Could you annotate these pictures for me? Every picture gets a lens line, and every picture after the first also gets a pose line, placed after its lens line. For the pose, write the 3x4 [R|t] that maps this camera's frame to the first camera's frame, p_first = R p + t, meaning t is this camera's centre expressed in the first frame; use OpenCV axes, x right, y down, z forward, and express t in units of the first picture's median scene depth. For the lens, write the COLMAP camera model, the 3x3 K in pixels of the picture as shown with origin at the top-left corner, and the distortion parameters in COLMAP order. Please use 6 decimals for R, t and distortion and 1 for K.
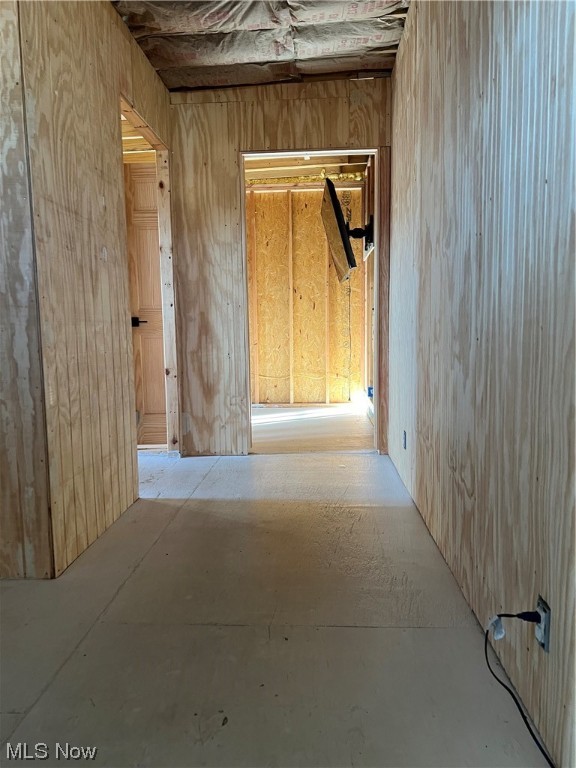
lens RADIAL K [[575.5, 0, 287.9], [0, 575.5, 385.3], [0, 0, 1]] dist [0.054766, -0.060852]
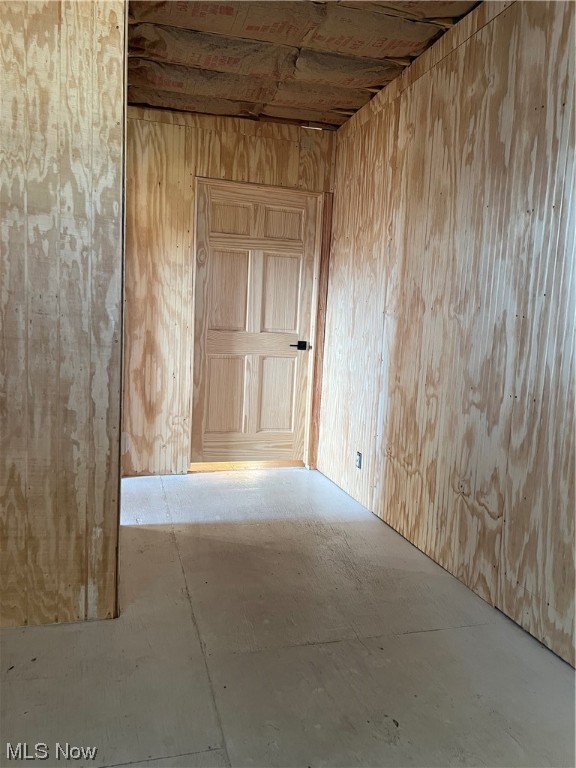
lens RADIAL K [[575.5, 0, 292.4], [0, 575.5, 389.0], [0, 0, 1]] dist [0.054766, -0.060852]
pose [[0.939998, 0.024525, 0.340298, -0.456339], [-0.027943, 0.999596, 0.005148, -0.071405], [-0.340034, -0.014348, 0.940304, -0.032830]]
